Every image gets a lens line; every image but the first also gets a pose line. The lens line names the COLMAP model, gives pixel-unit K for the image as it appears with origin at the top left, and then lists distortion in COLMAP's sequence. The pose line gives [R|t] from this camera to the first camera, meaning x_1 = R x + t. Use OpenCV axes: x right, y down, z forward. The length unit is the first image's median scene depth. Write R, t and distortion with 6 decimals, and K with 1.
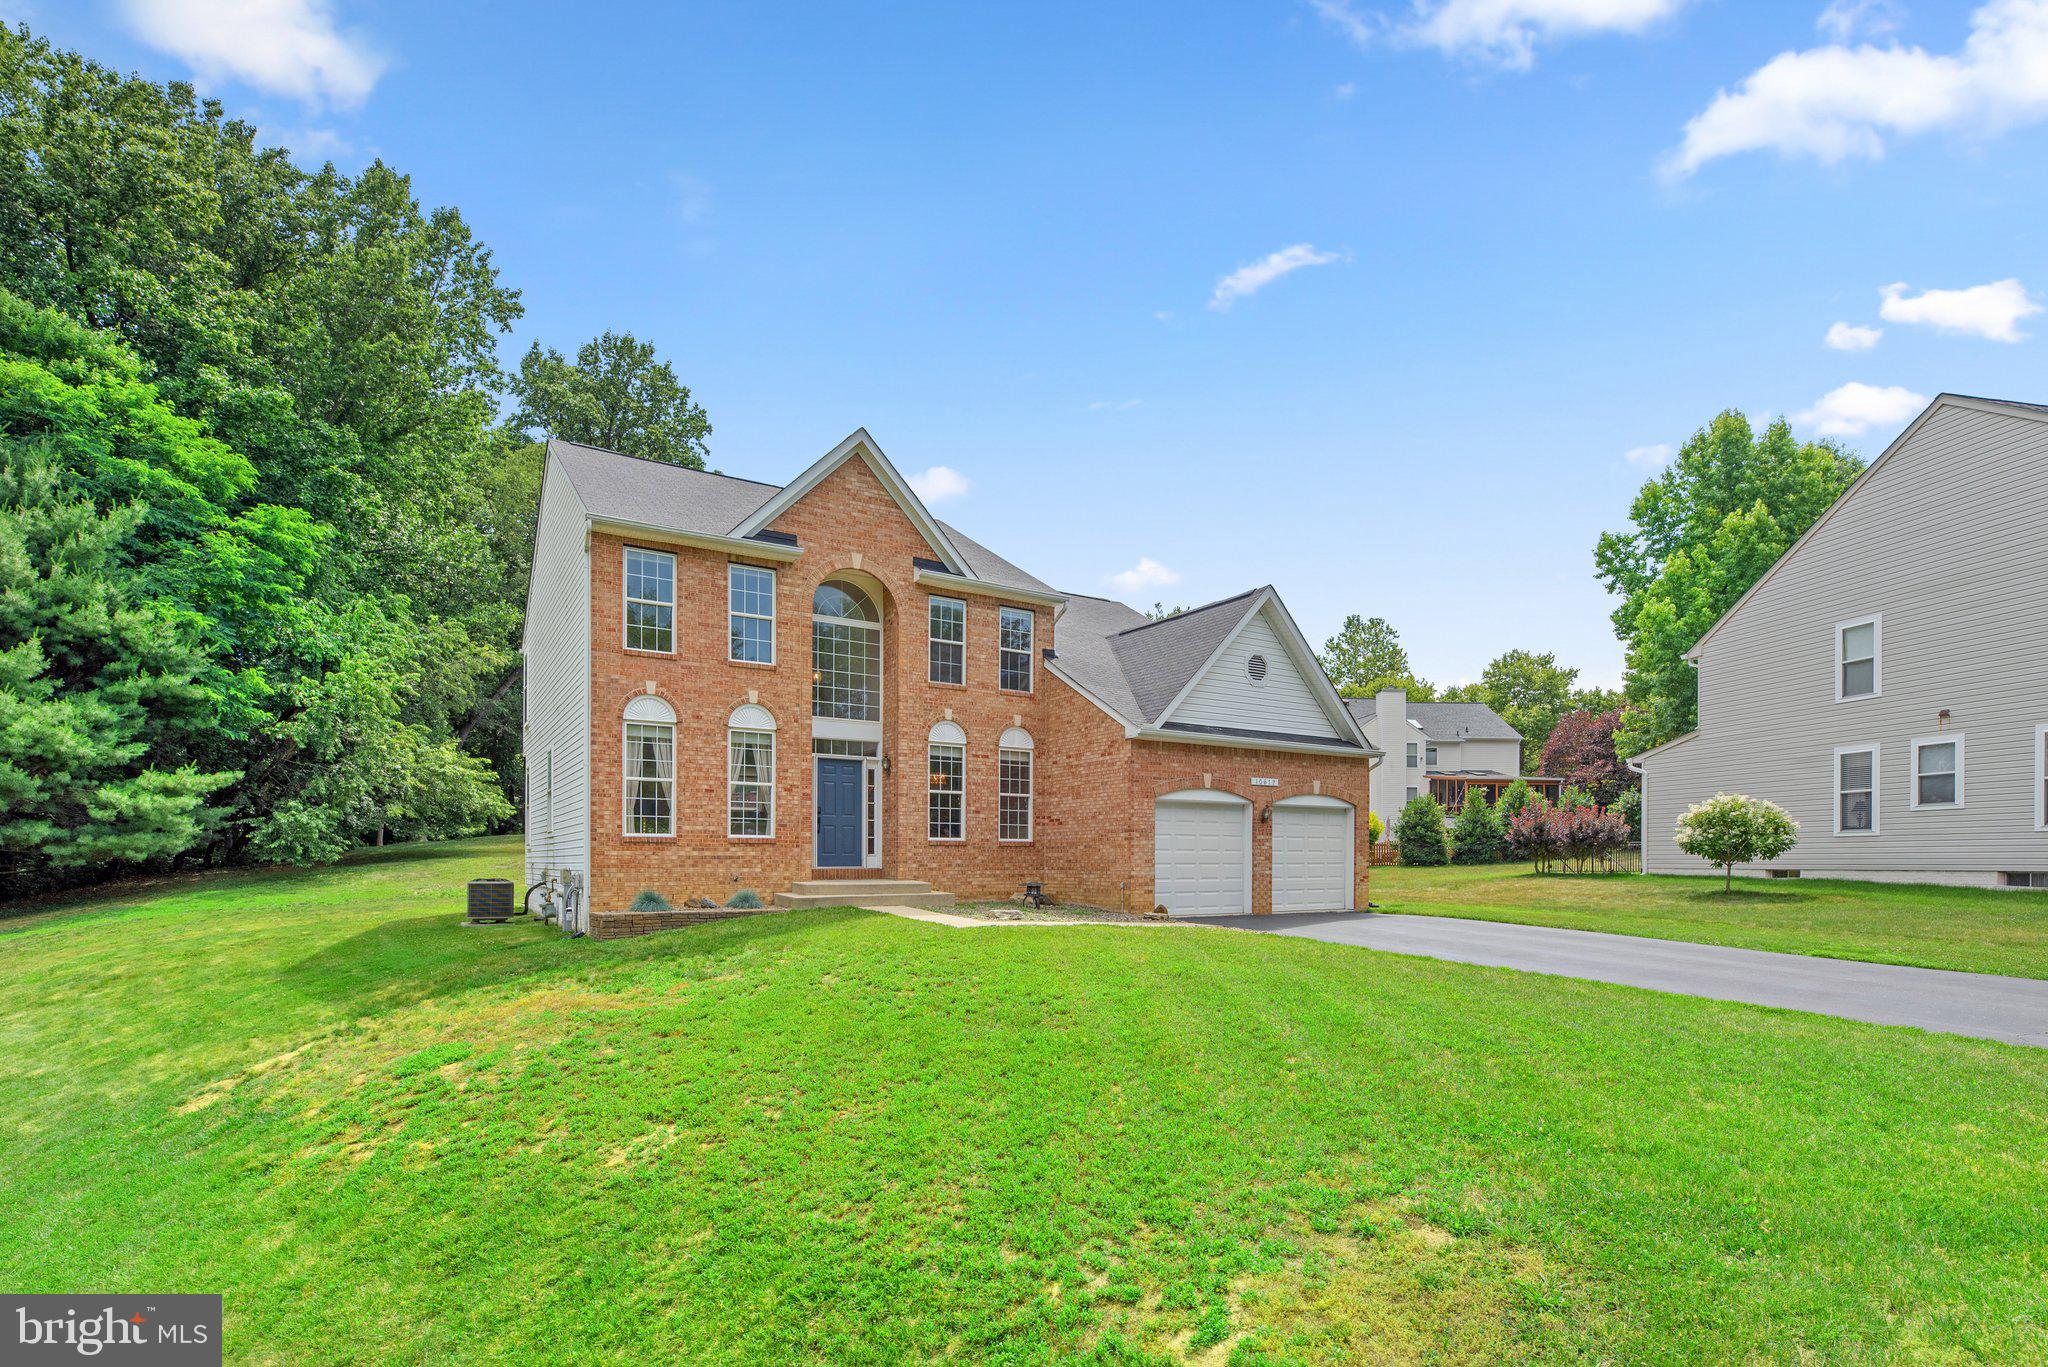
lens RADIAL K [[941.5, 0, 1029.6], [0, 941.5, 843.0], [0, 0, 1]] dist [0.000316, -0.000546]
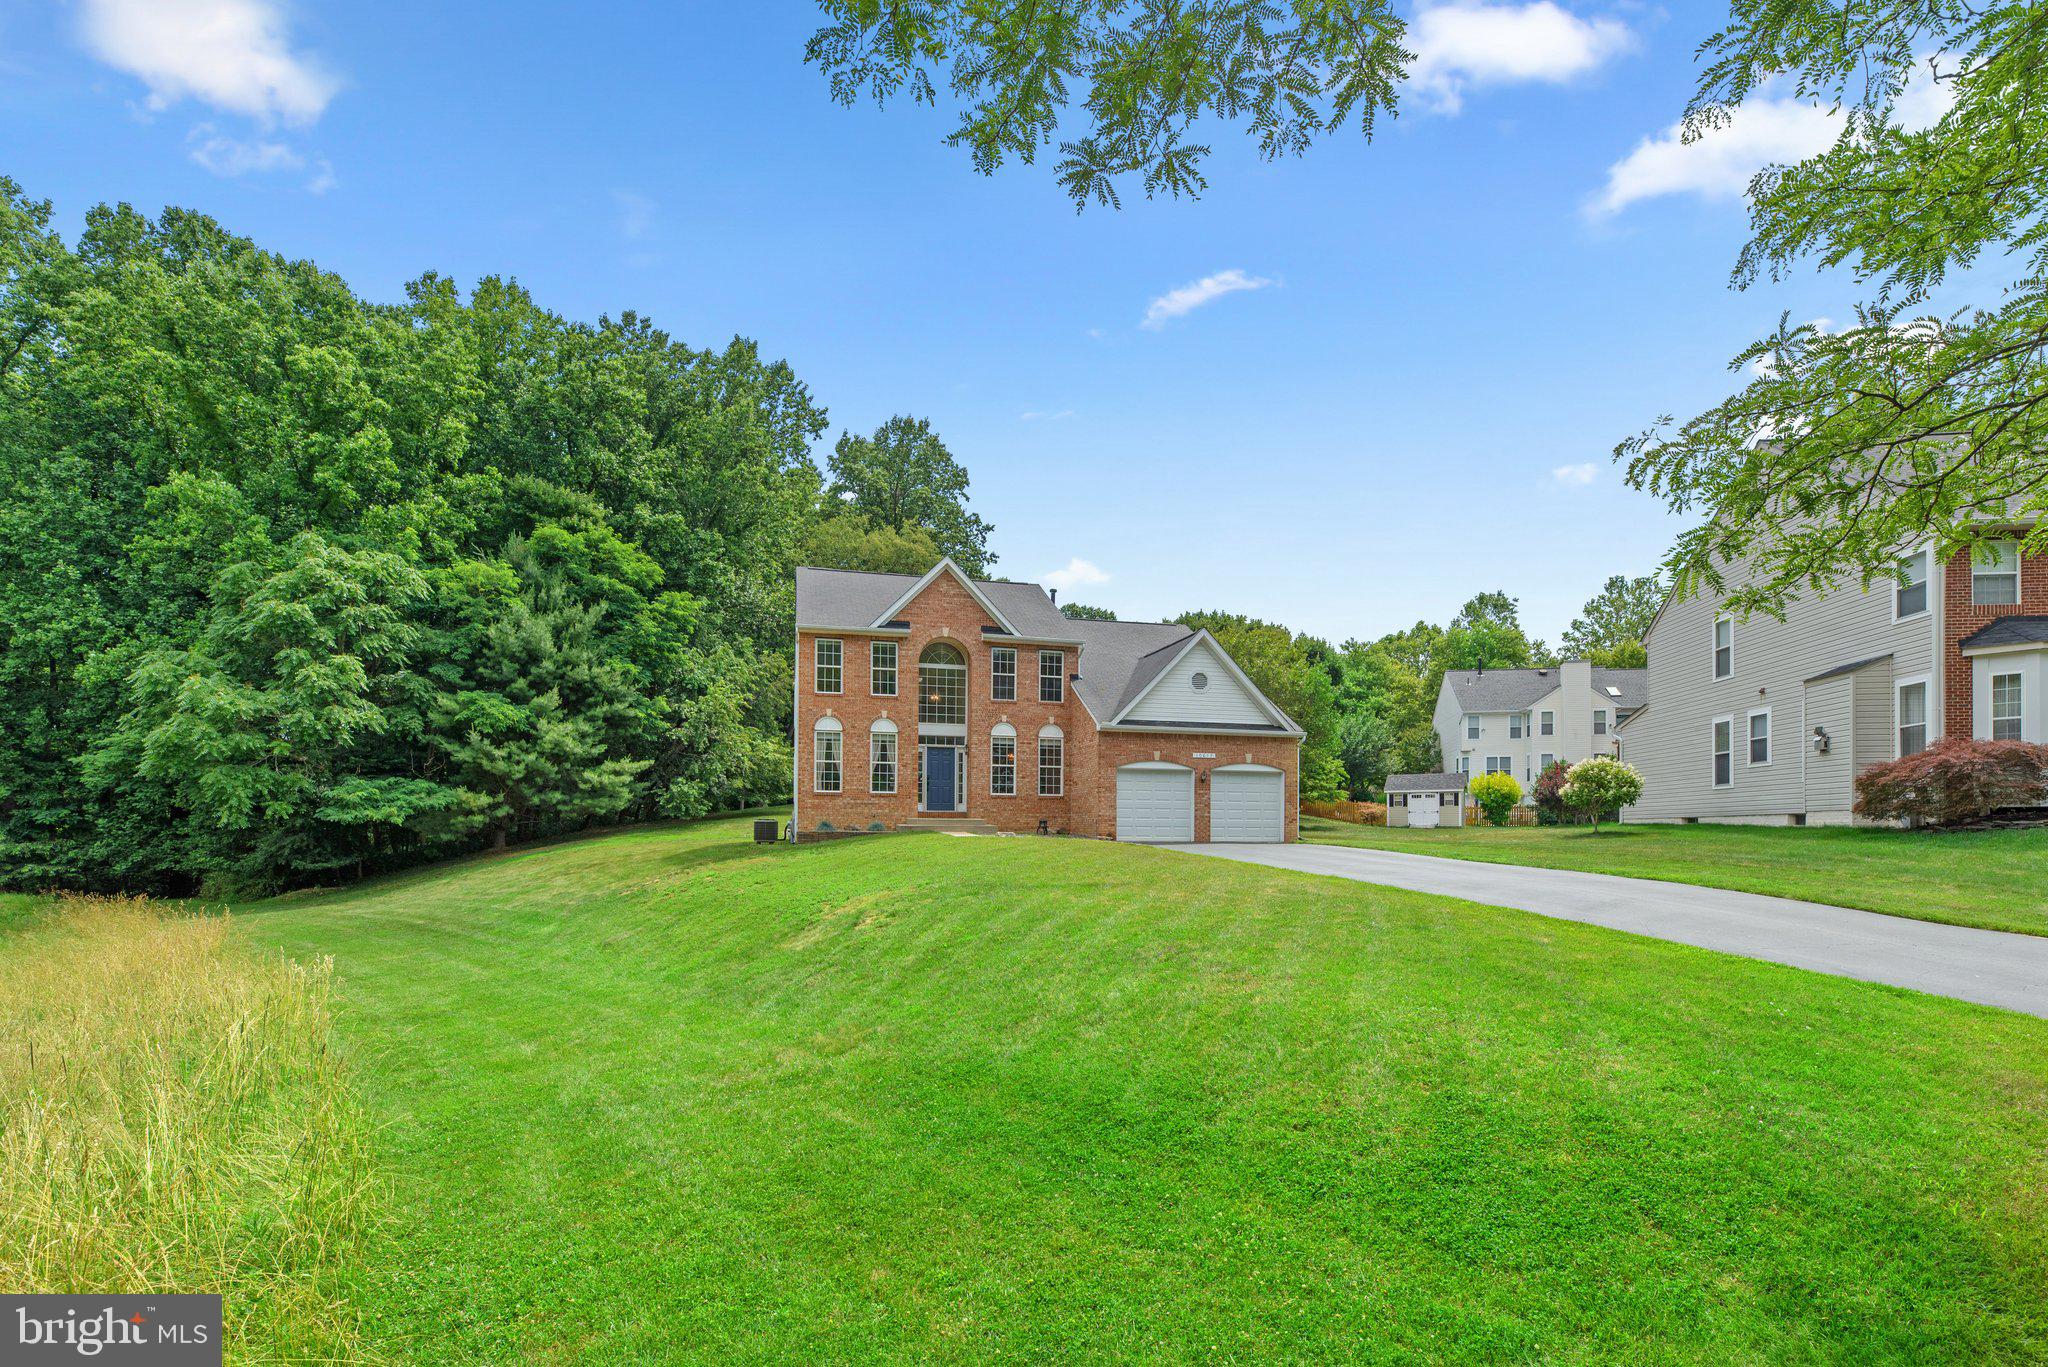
lens RADIAL K [[915.8, 0, 1049.2], [0, 915.8, 797.5], [0, 0, 1]] dist [0.001481, -0.000010]
pose [[0.955792, -0.006158, -0.293980, 0.442170], [0.000306, 0.999801, -0.019950, 0.032279], [0.294044, 0.018978, 0.955603, -0.487163]]
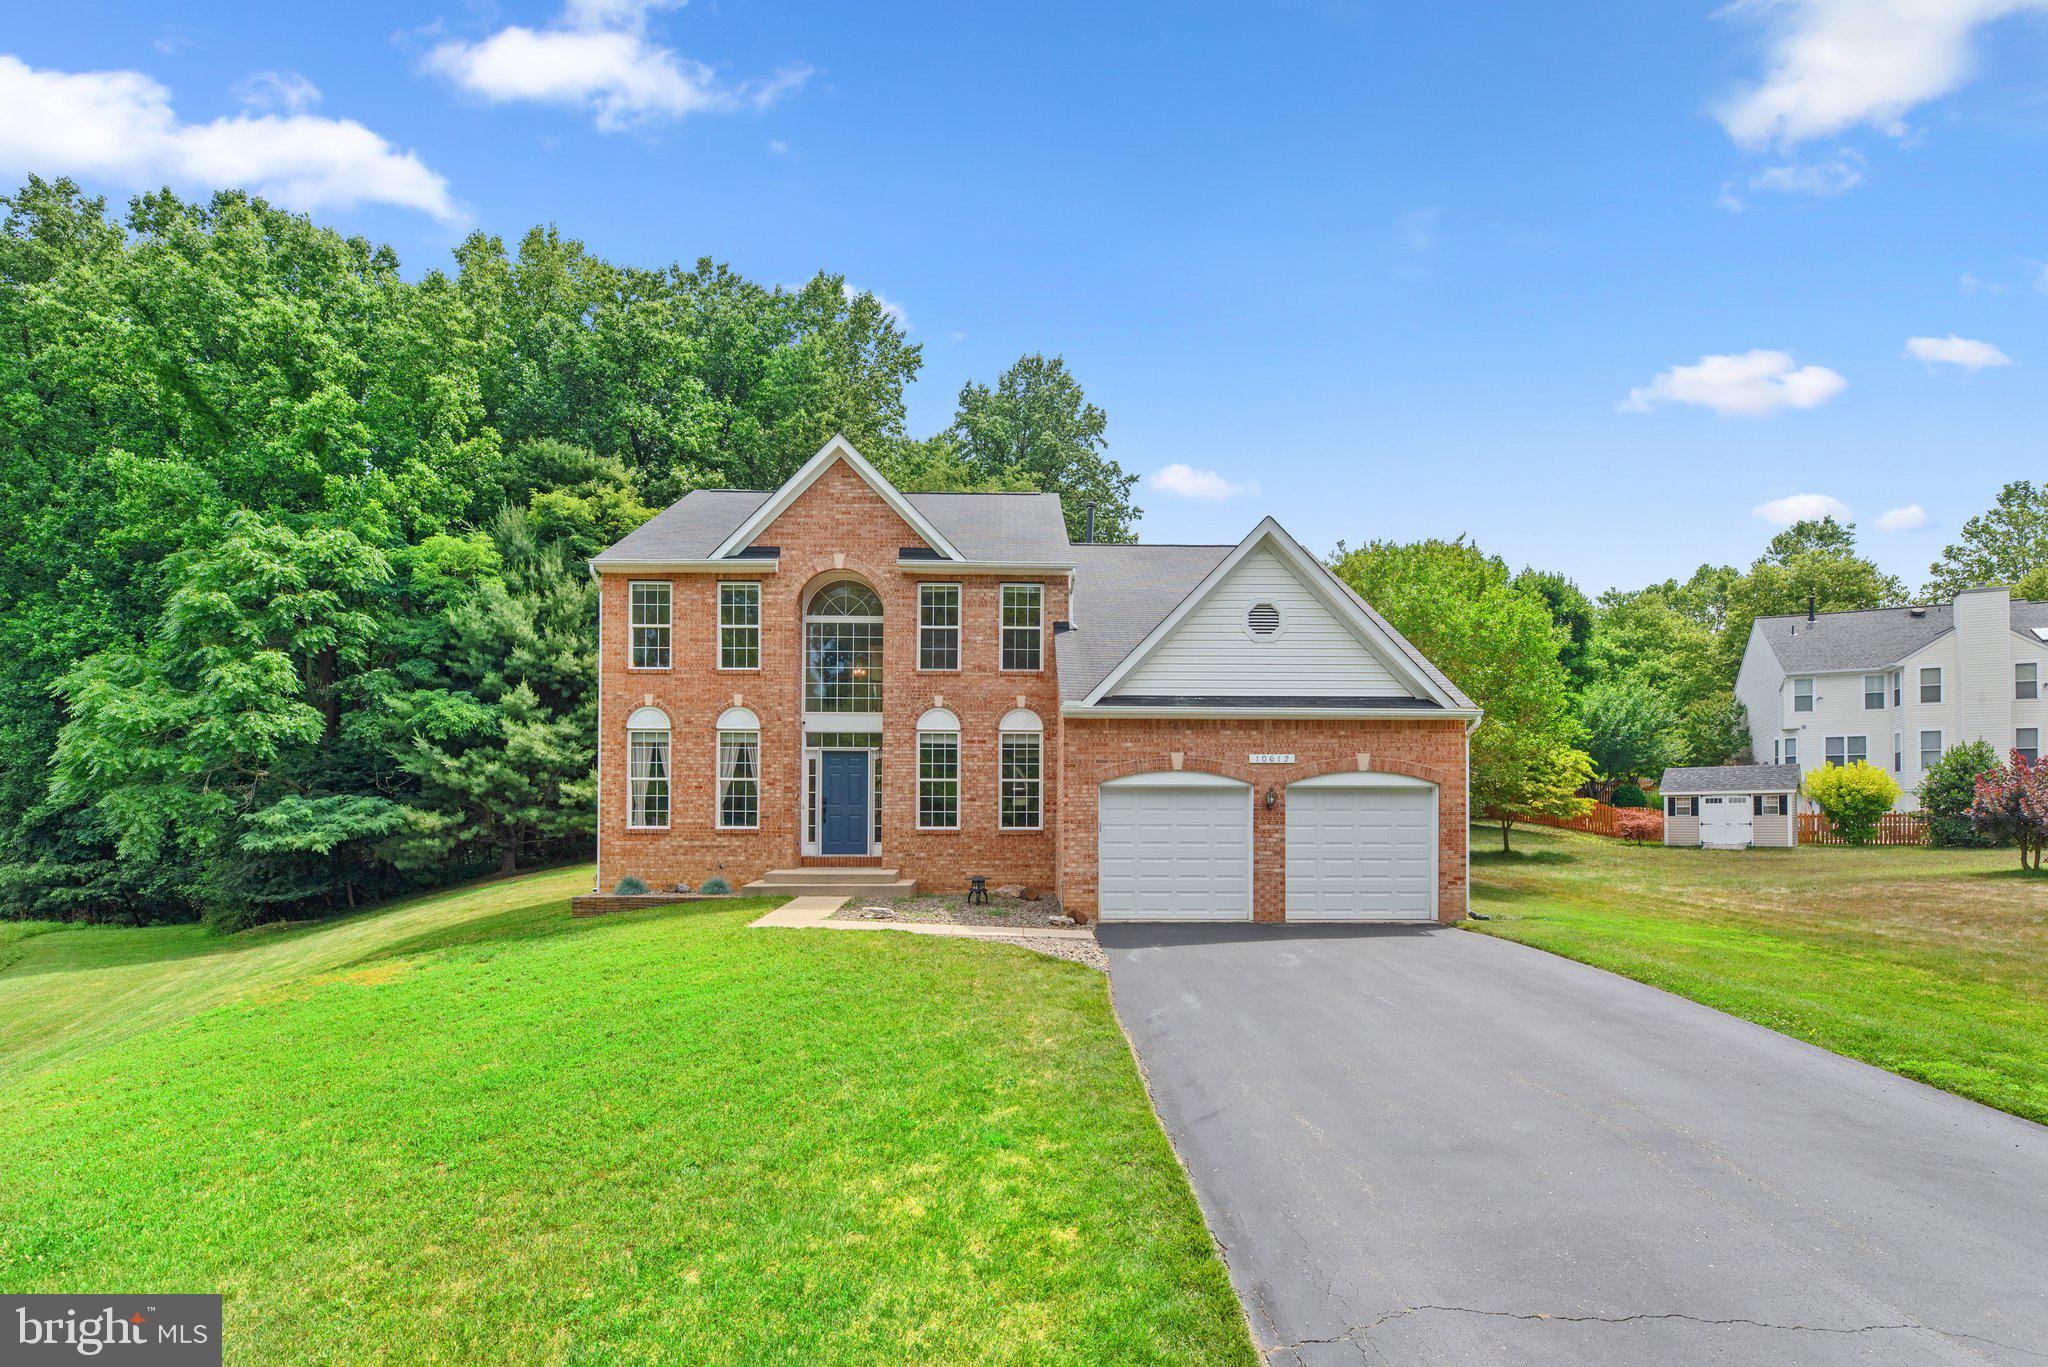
lens RADIAL K [[936.5, 0, 1051.5], [0, 936.5, 791.8], [0, 0, 1]] dist [0.001757, -0.000099]
pose [[0.864460, -0.013537, -0.502520, 0.486502], [0.006622, 0.999857, -0.015542, -0.024974], [0.502658, 0.010108, 0.864426, 0.206535]]
